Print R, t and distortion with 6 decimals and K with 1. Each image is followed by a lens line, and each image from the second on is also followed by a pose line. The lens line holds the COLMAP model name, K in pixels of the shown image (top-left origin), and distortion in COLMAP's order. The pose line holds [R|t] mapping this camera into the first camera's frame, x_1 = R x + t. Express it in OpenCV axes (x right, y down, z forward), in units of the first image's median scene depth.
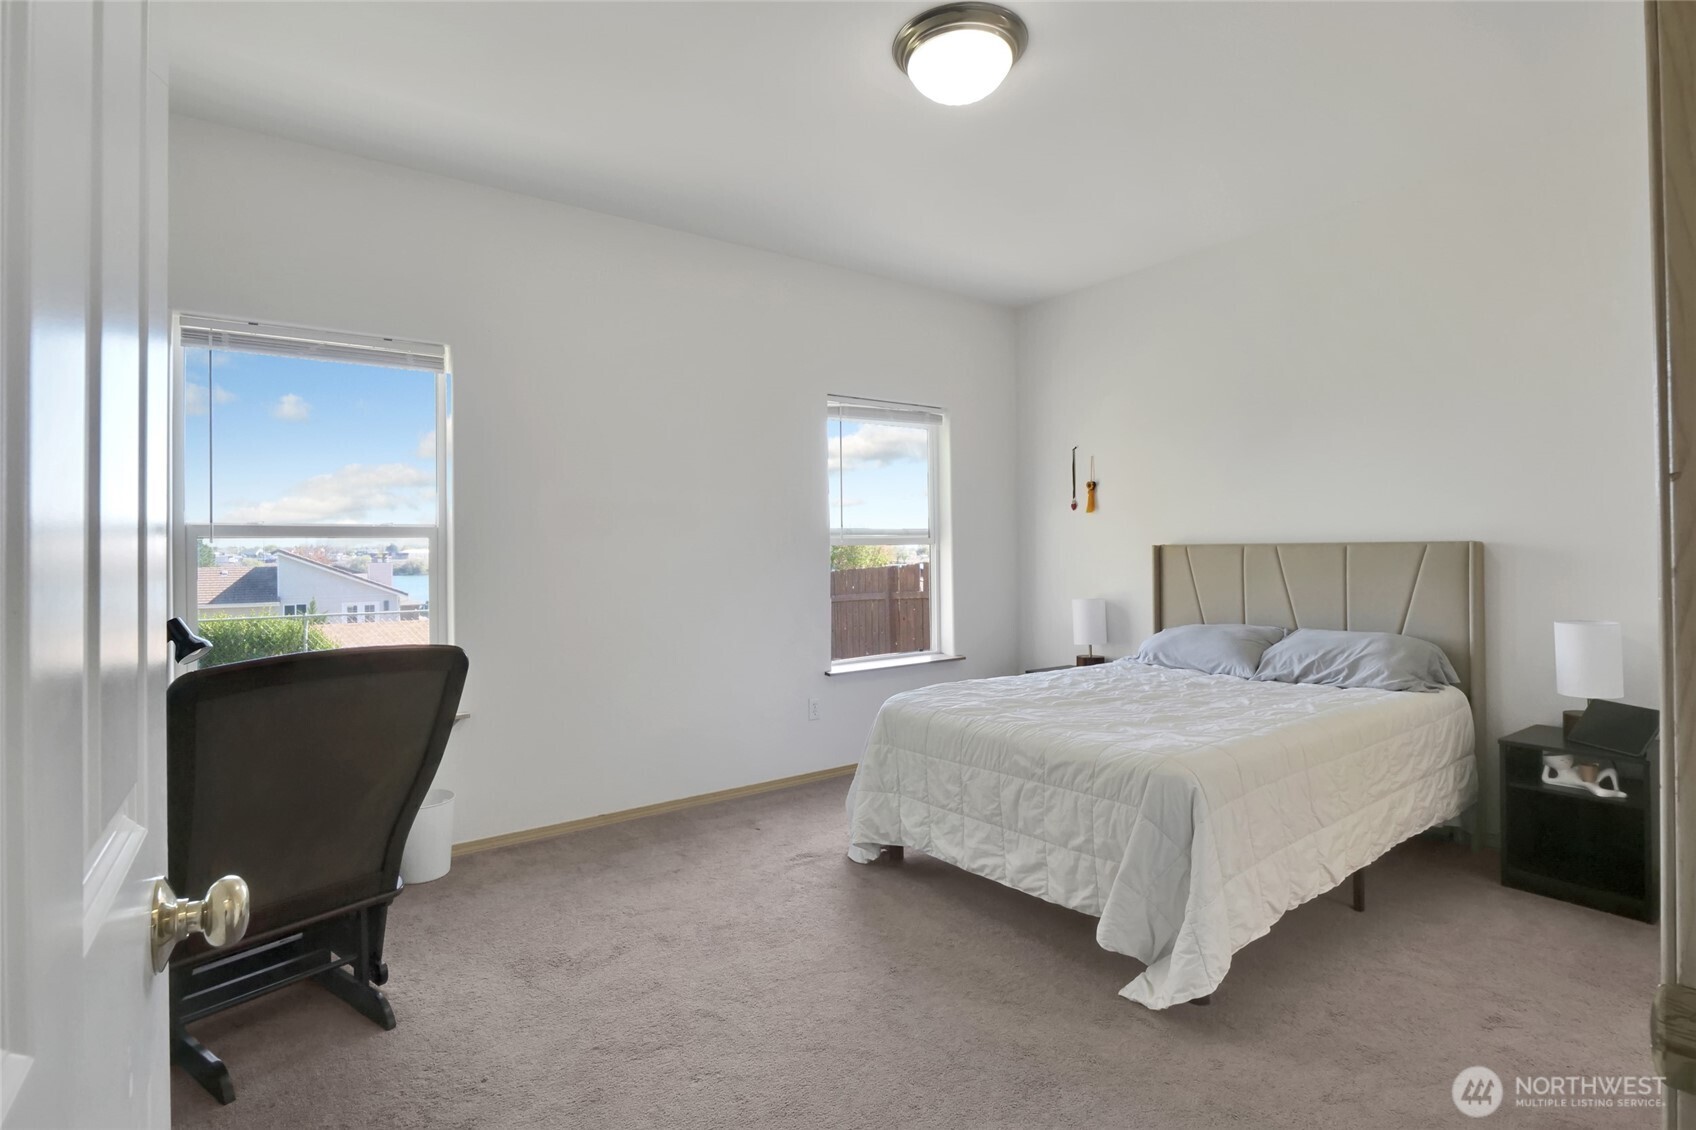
lens RADIAL K [[827.6, 0, 848.5], [0, 827.6, 544.6], [0, 0, 1]] dist [-0.013644, -0.000821]
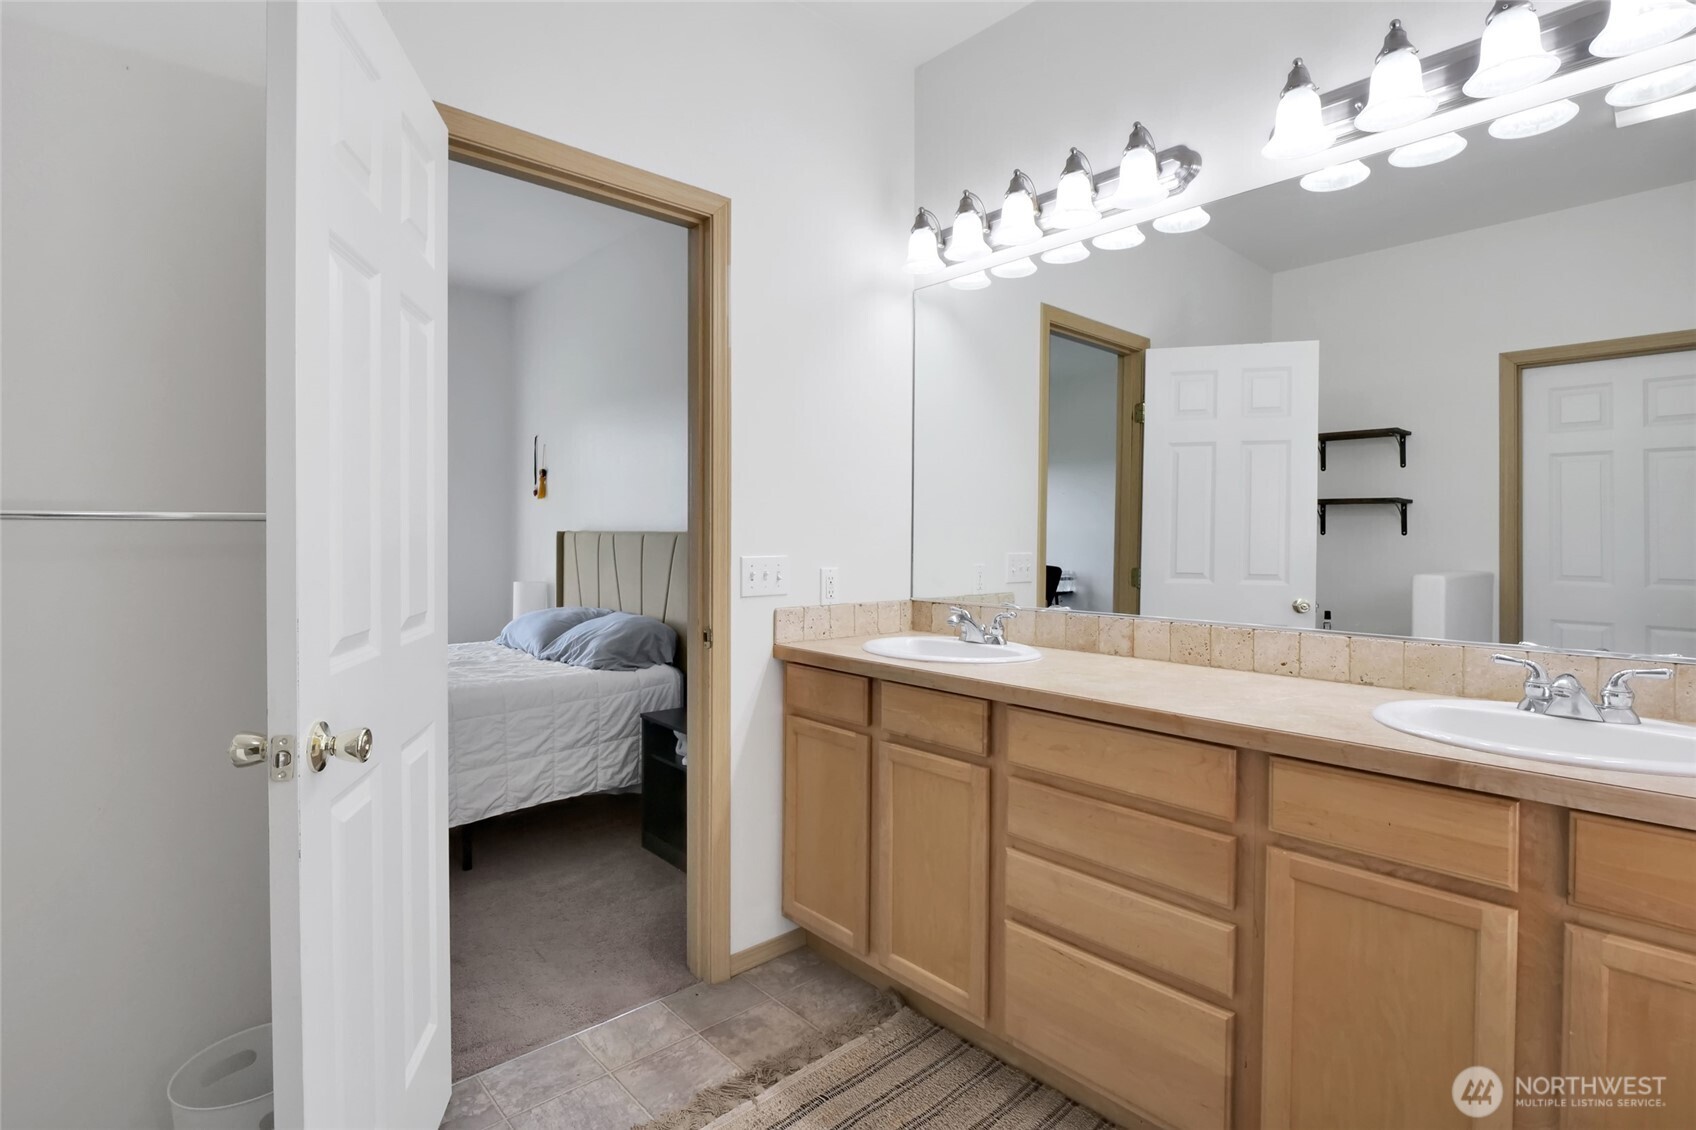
lens RADIAL K [[827.6, 0, 848.5], [0, 827.6, 544.6], [0, 0, 1]] dist [-0.013644, -0.000821]
pose [[0.995192, 0.014600, 0.096848, 0.850264], [-0.016619, 0.999660, 0.020075, -0.011950], [-0.096522, -0.021588, 0.995097, -0.102218]]
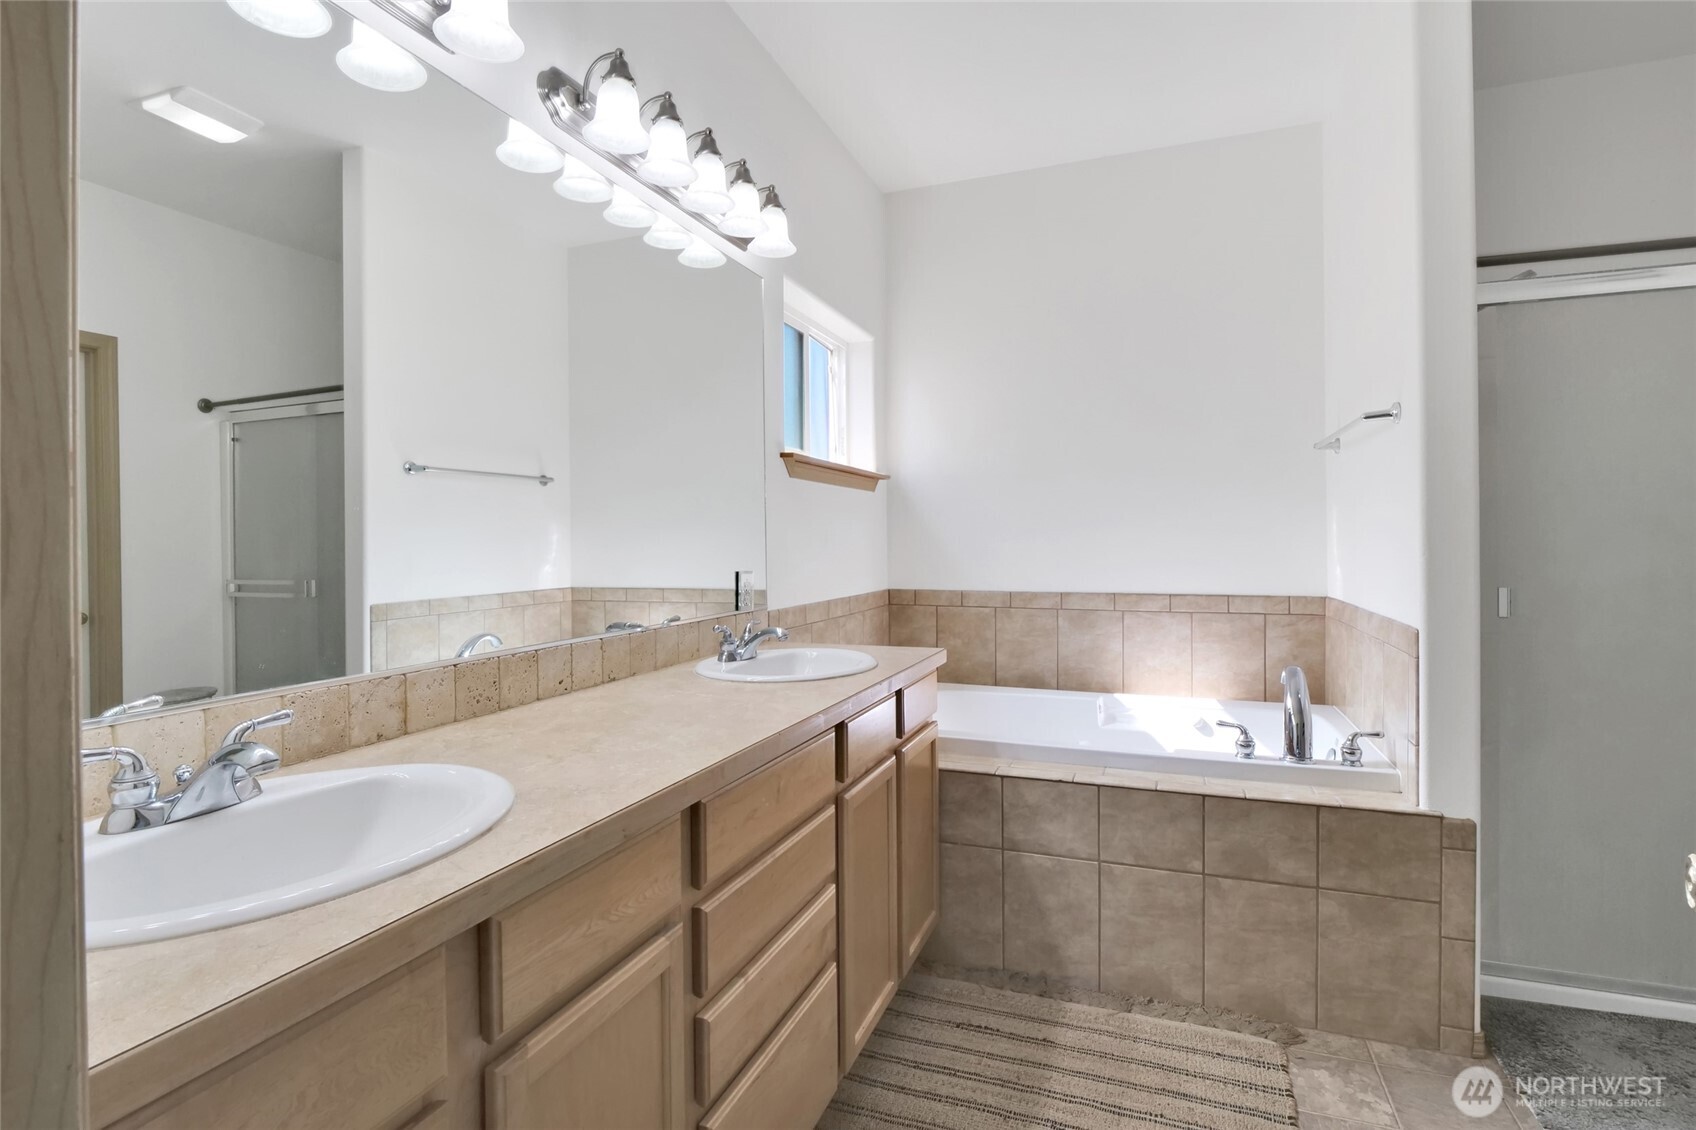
lens RADIAL K [[819.7, 0, 844.3], [0, 819.7, 547.4], [0, 0, 1]] dist [-0.014454, 0.000454]
pose [[-0.538903, 0.009768, 0.842311, 0.682582], [0.002771, 0.999948, -0.009823, -0.001627], [-0.842363, -0.002960, -0.538902, 0.553636]]
